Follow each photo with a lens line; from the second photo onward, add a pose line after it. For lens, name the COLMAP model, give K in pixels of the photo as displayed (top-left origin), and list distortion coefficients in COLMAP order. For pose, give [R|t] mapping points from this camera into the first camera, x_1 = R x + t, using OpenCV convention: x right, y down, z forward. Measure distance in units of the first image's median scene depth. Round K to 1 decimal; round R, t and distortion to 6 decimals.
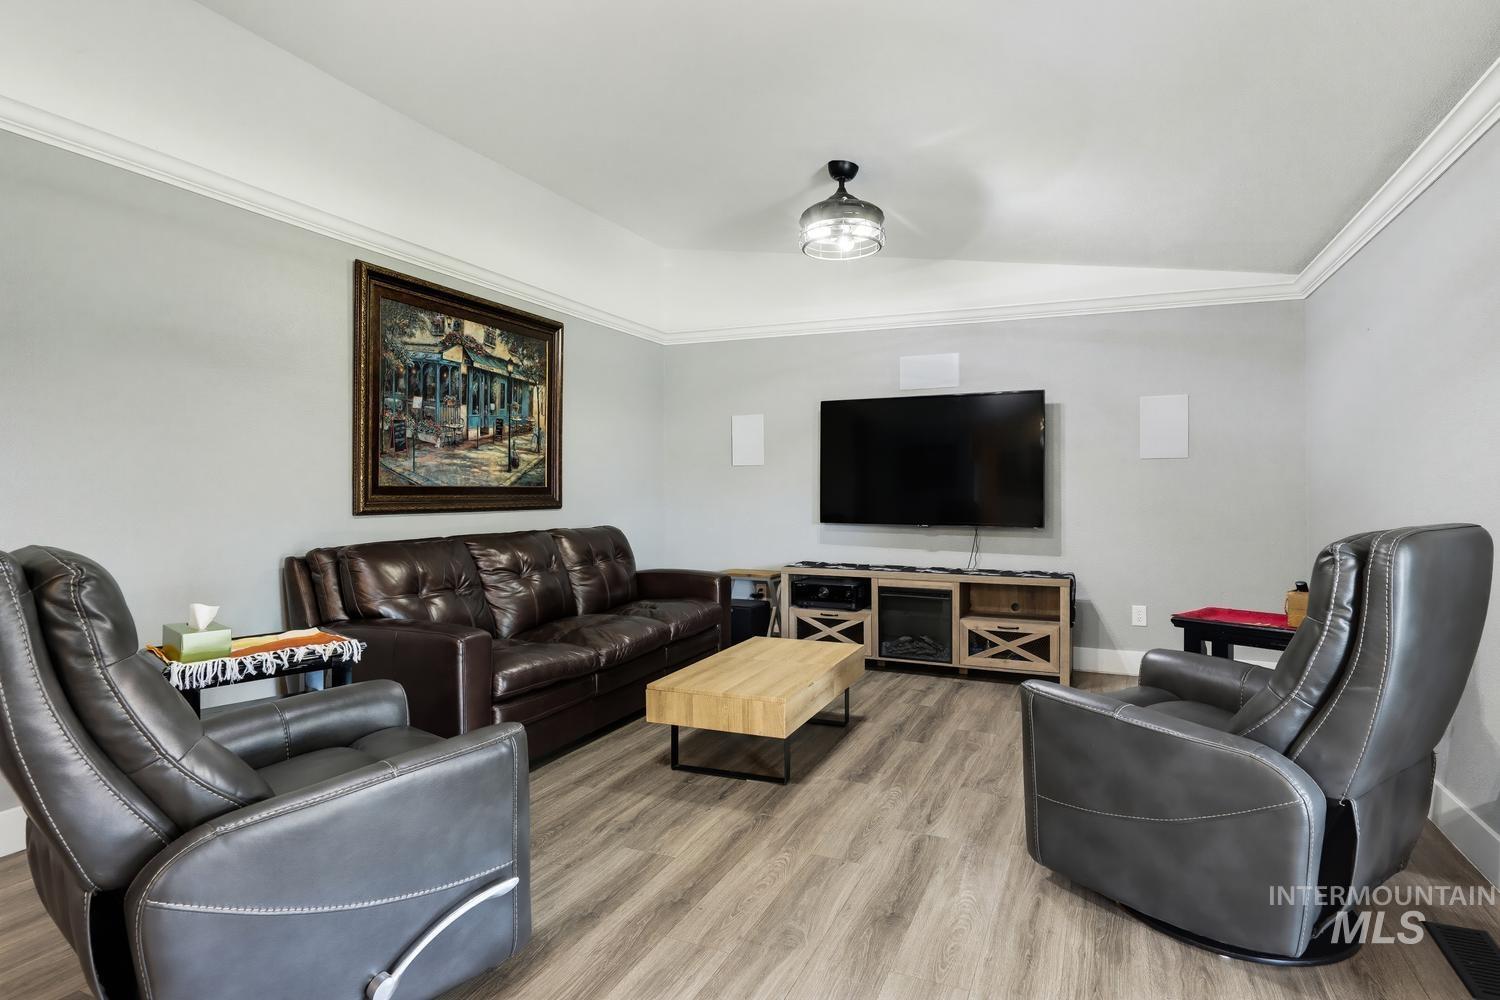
lens RADIAL K [[767.0, 0, 782.3], [0, 767.0, 485.6], [0, 0, 1]] dist [-0.000882, 0.002217]
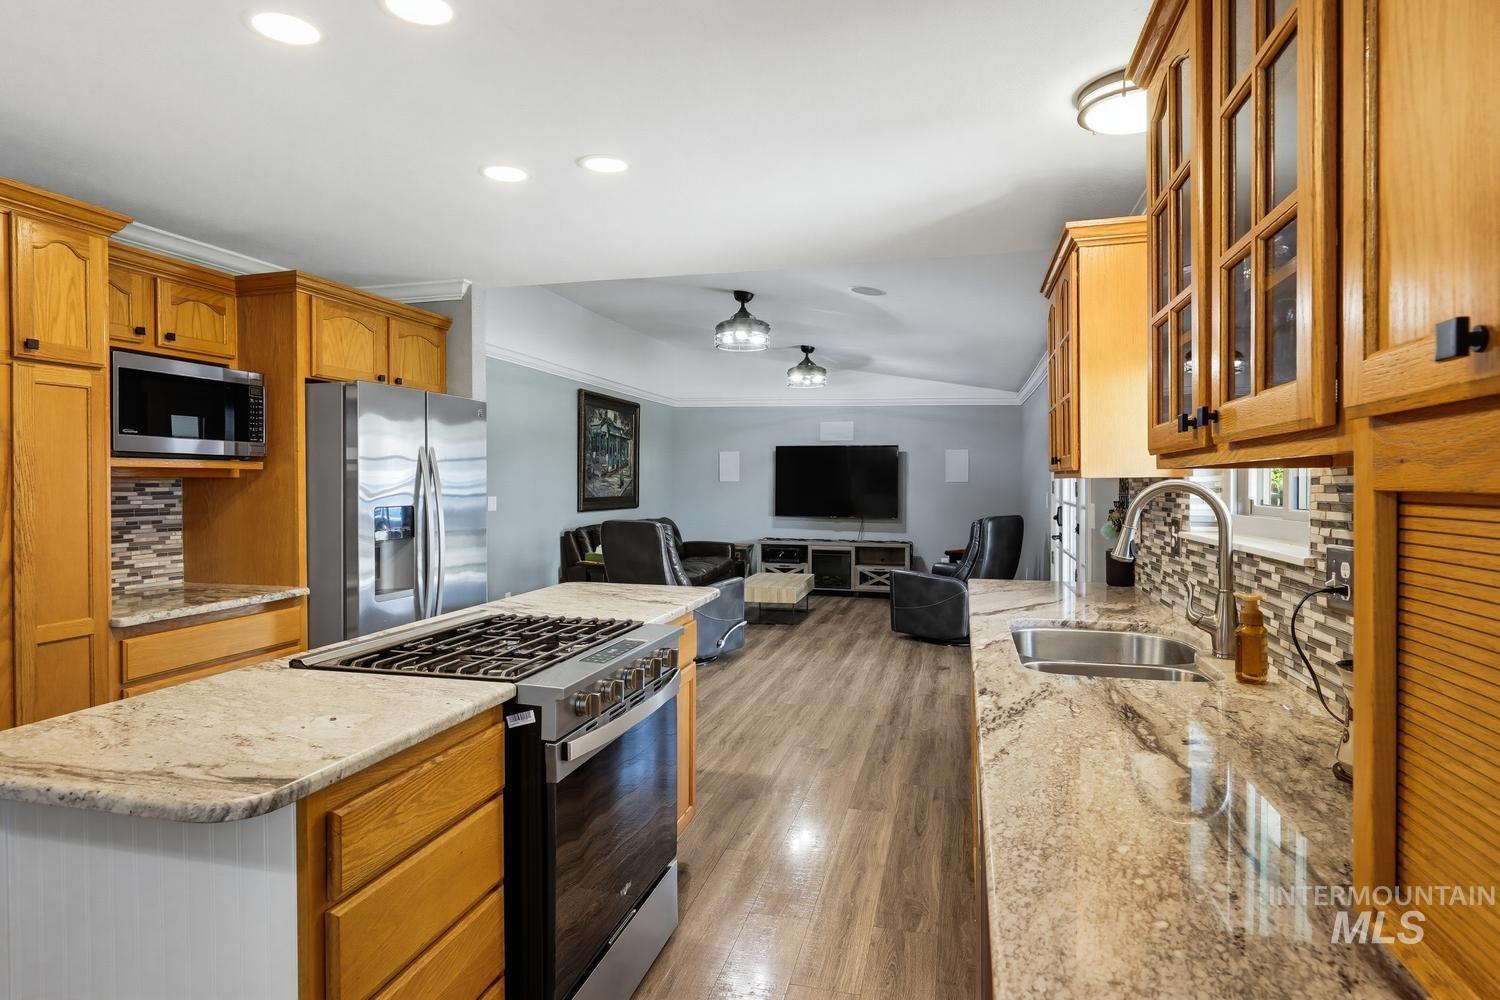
lens RADIAL K [[808.9, 0, 766.2], [0, 808.9, 473.9], [0, 0, 1]] dist [0.002931, 0.001354]
pose [[0.986129, 0.006839, 0.165839, -0.364835], [-0.006194, 0.999971, -0.004406, -0.050107], [-0.165865, 0.003318, 0.986143, -1.074362]]
